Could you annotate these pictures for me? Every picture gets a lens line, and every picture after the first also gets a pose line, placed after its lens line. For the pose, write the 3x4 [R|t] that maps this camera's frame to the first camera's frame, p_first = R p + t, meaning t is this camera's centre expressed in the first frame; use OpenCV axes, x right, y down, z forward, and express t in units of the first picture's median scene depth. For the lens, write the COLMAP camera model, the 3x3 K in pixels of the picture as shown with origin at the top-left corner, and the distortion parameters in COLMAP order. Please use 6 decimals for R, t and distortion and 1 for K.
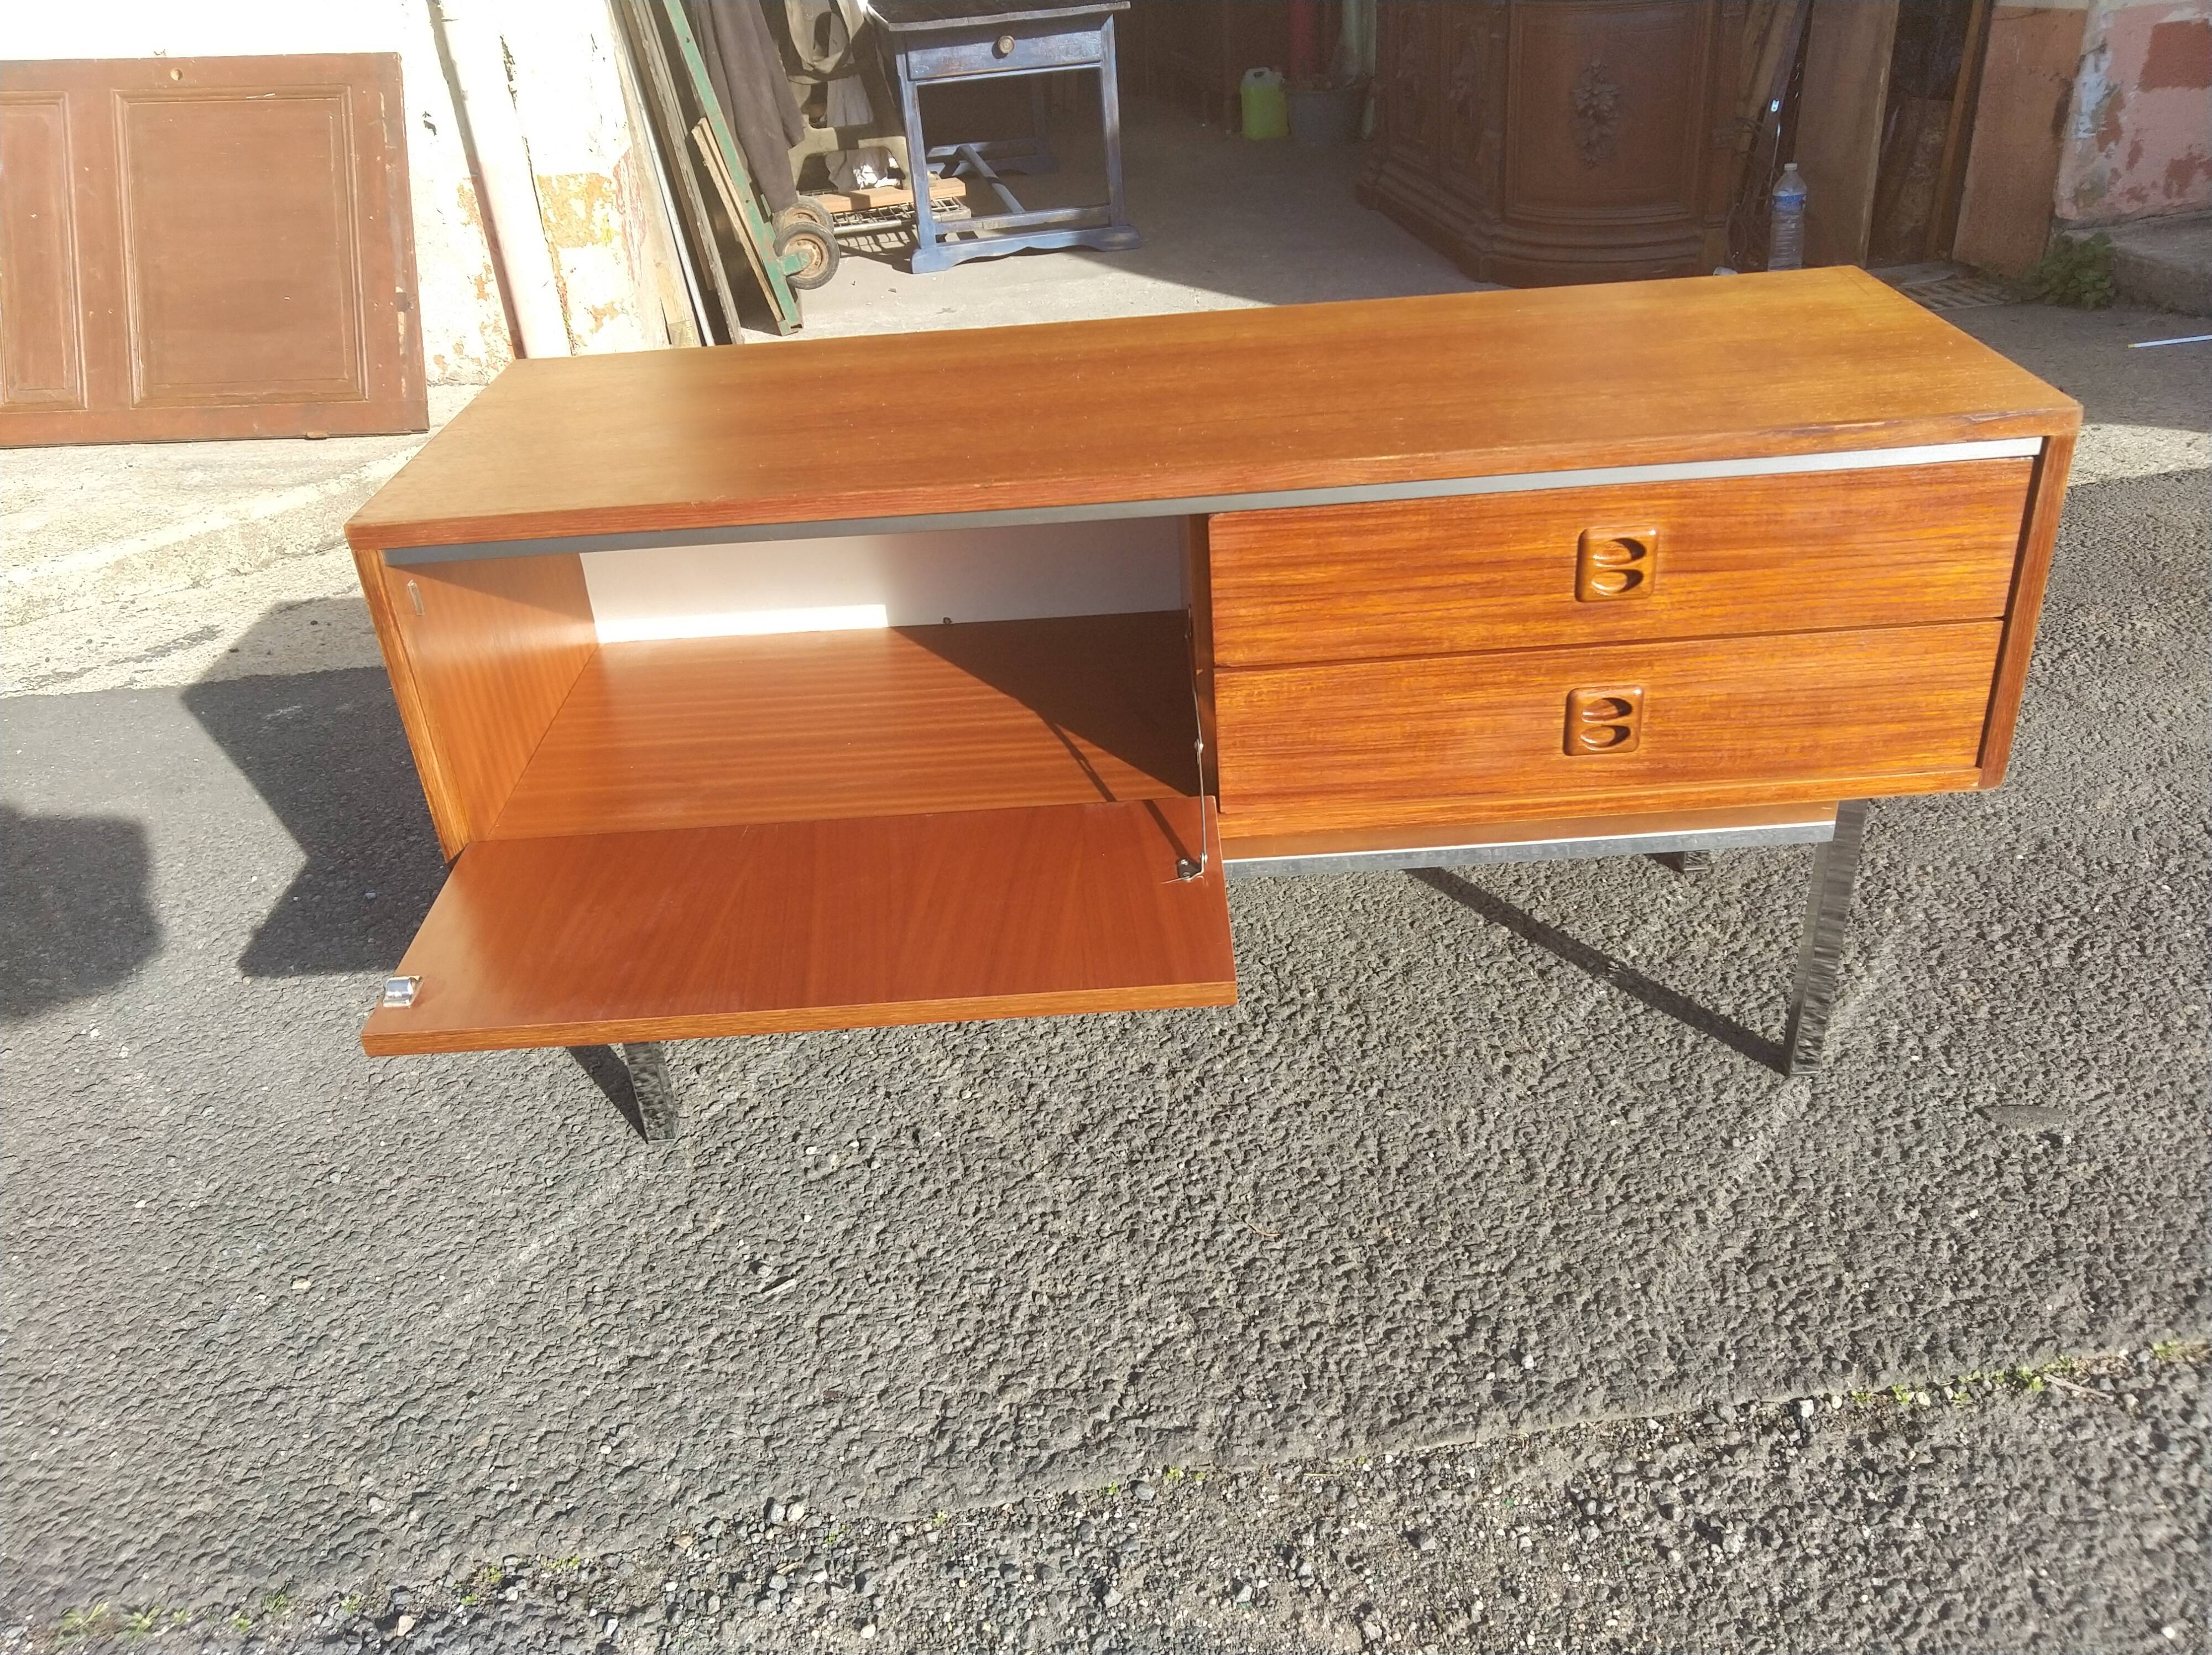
lens RADIAL K [[1769.9, 0, 1108.3], [0, 1769.9, 798.9], [0, 0, 1]] dist [-0.016898, 0.028210]
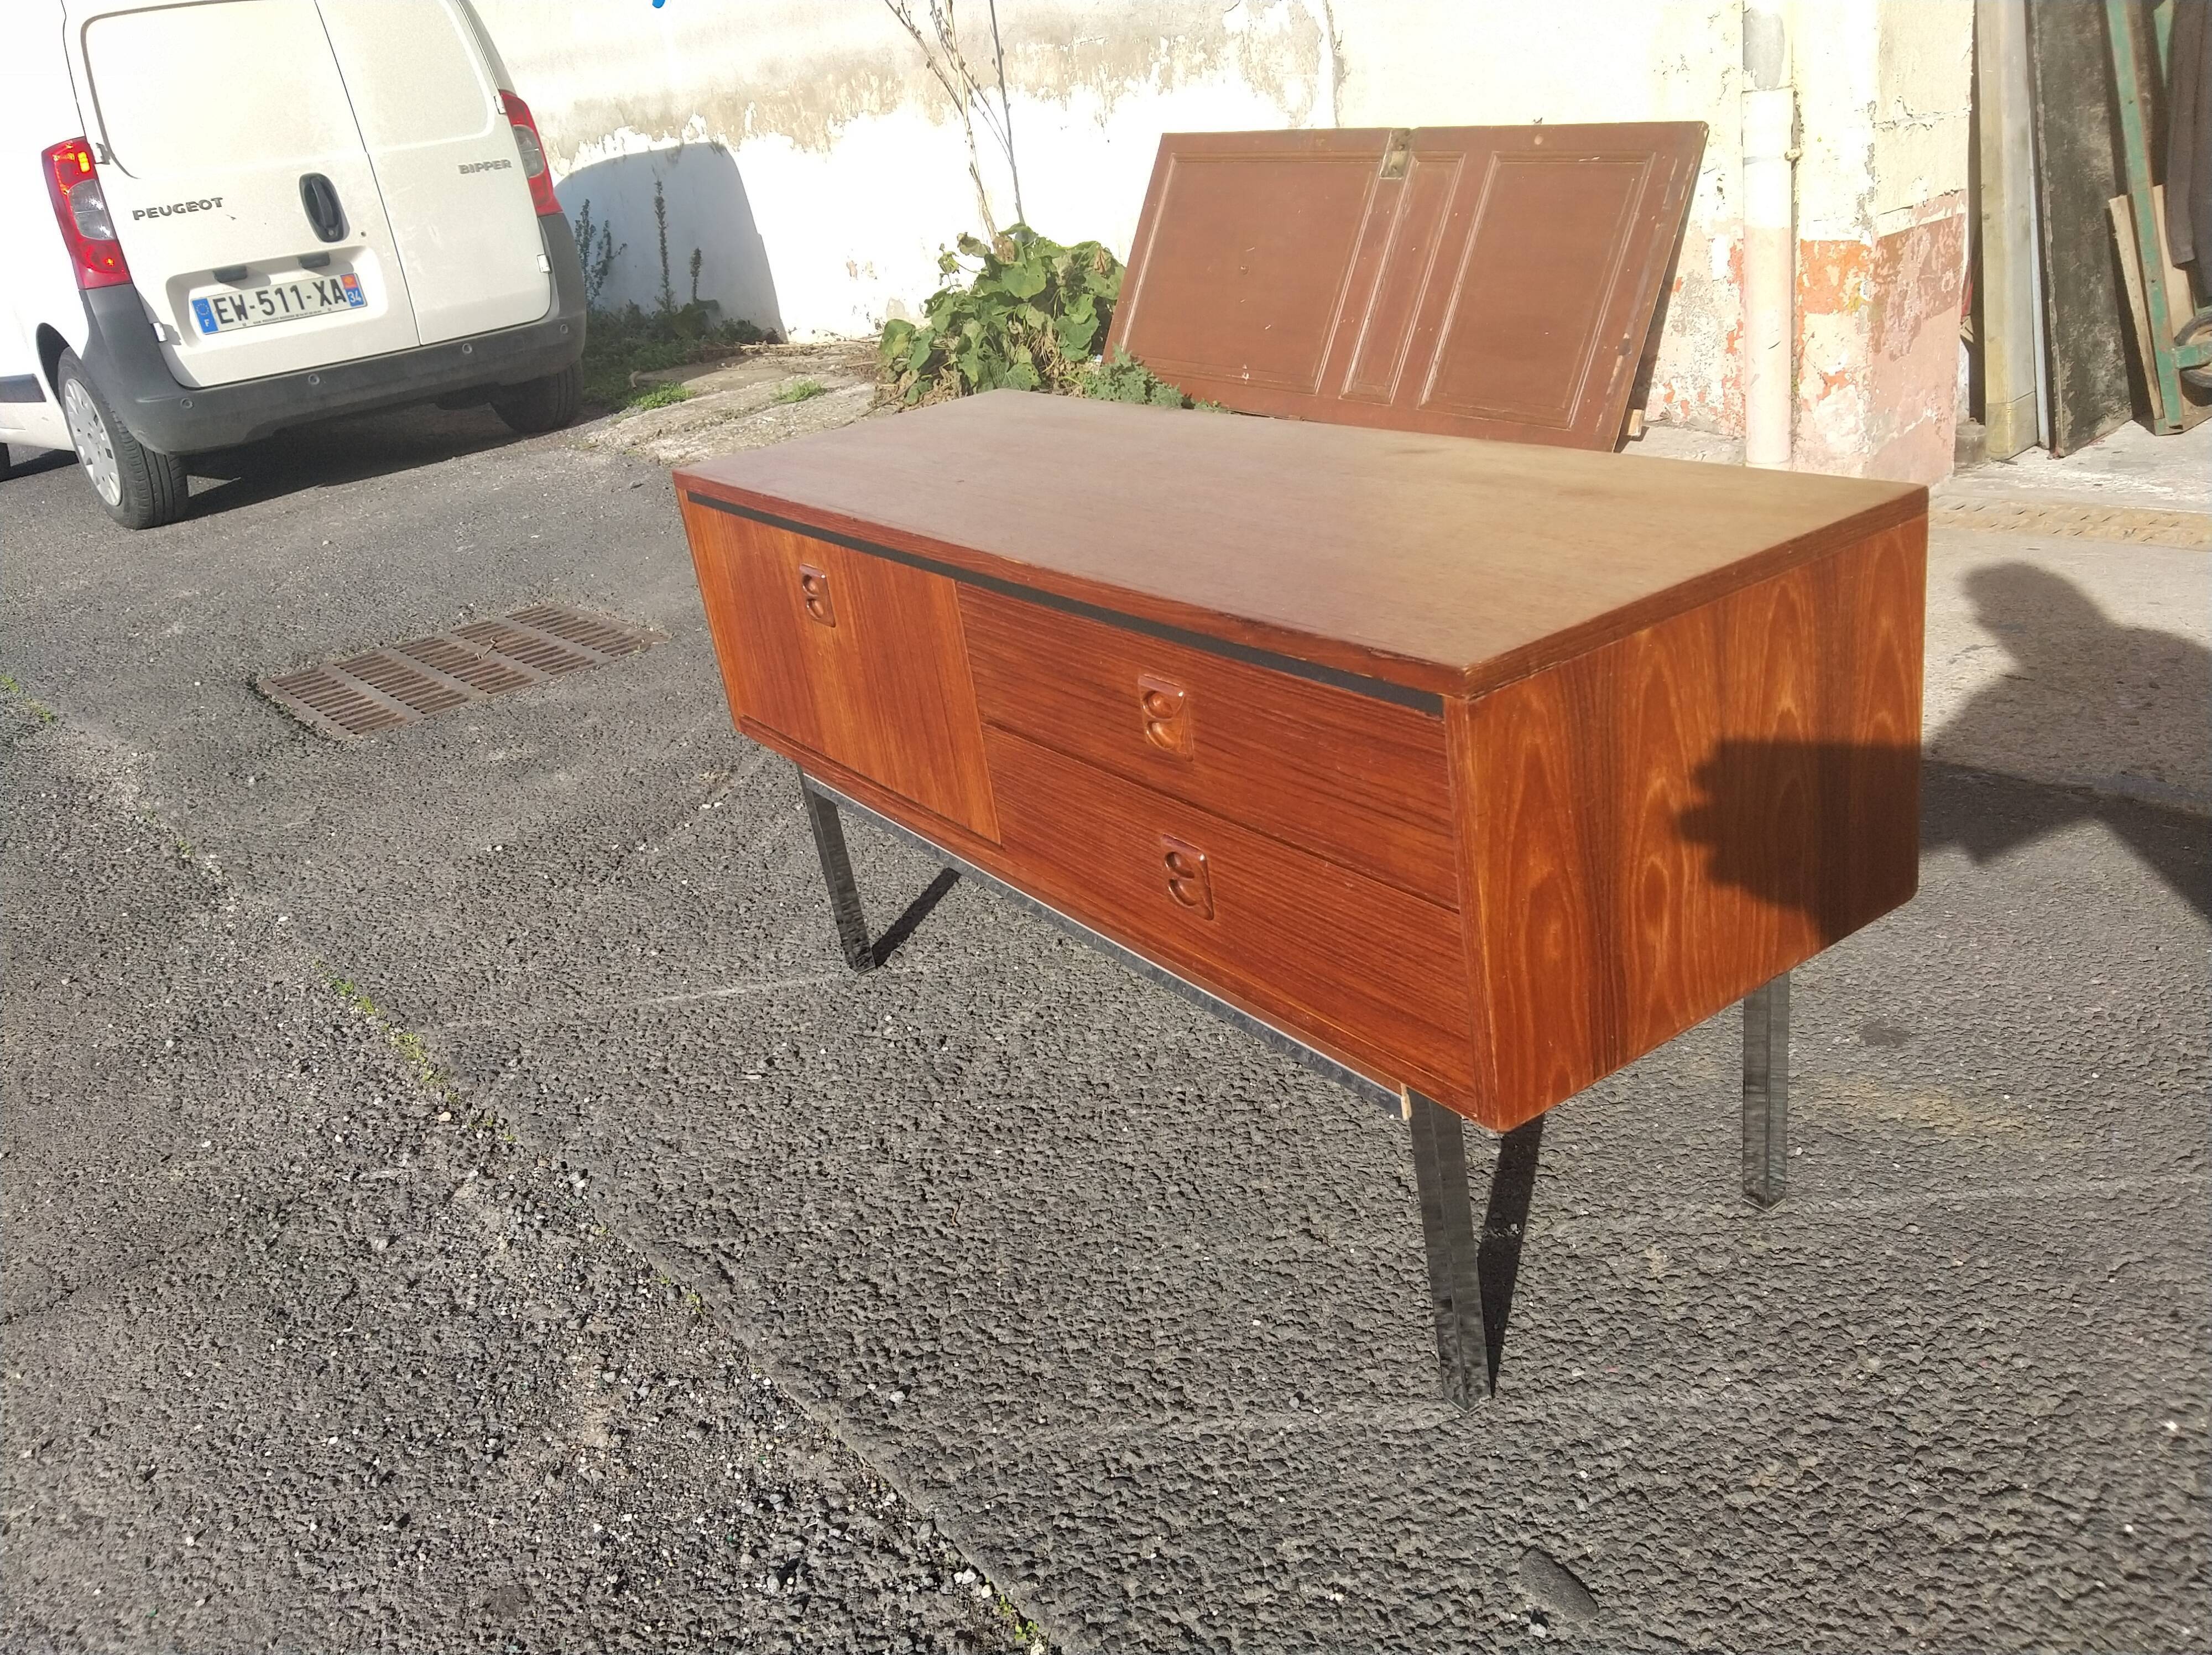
lens RADIAL K [[1769.9, 0, 1108.3], [0, 1769.9, 798.9], [0, 0, 1]] dist [-0.016898, 0.028210]
pose [[0.557367, 0.303815, -0.772683, 1.014449], [-0.315039, 0.938435, 0.141738, -0.213989], [0.768175, 0.164425, 0.618766, 0.363648]]
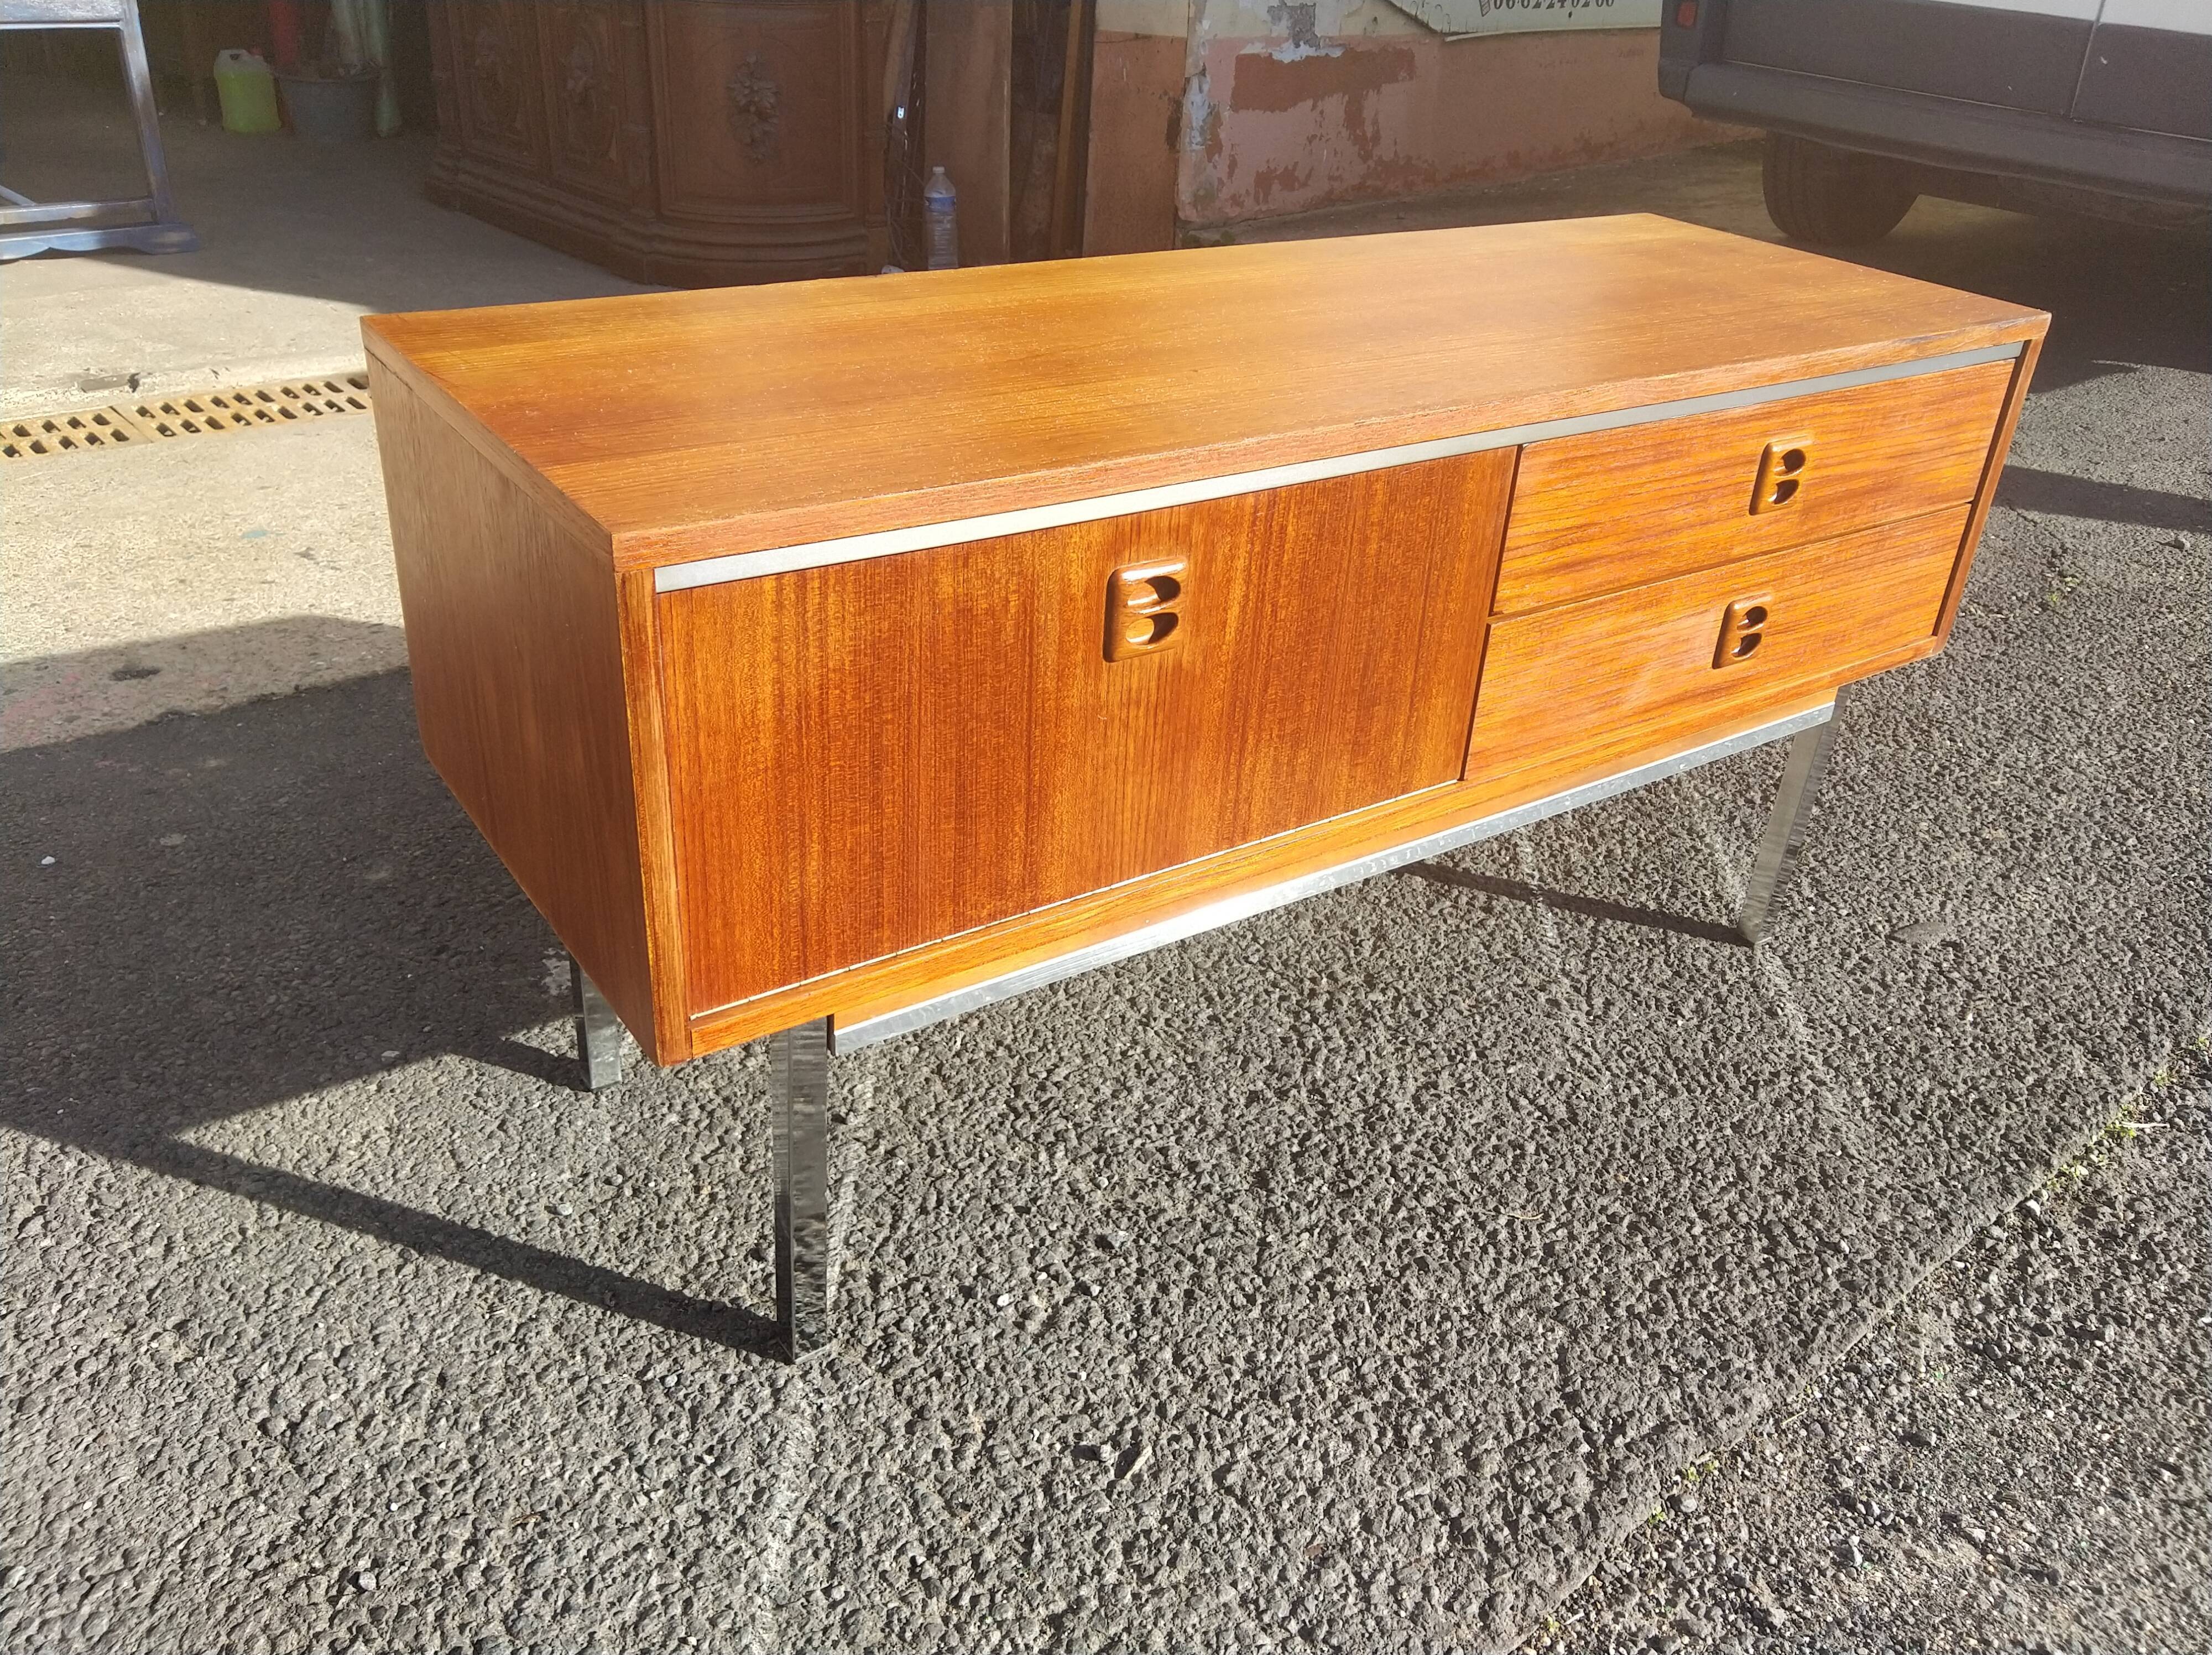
lens RADIAL K [[1784.8, 0, 1106.6], [0, 1784.8, 798.3], [0, 0, 1]] dist [-0.025922, 0.040366]
pose [[0.816314, -0.164924, 0.553563, -0.633901], [0.174140, 0.984049, 0.036382, -0.051405], [-0.550733, 0.066698, 0.832012, 0.349534]]
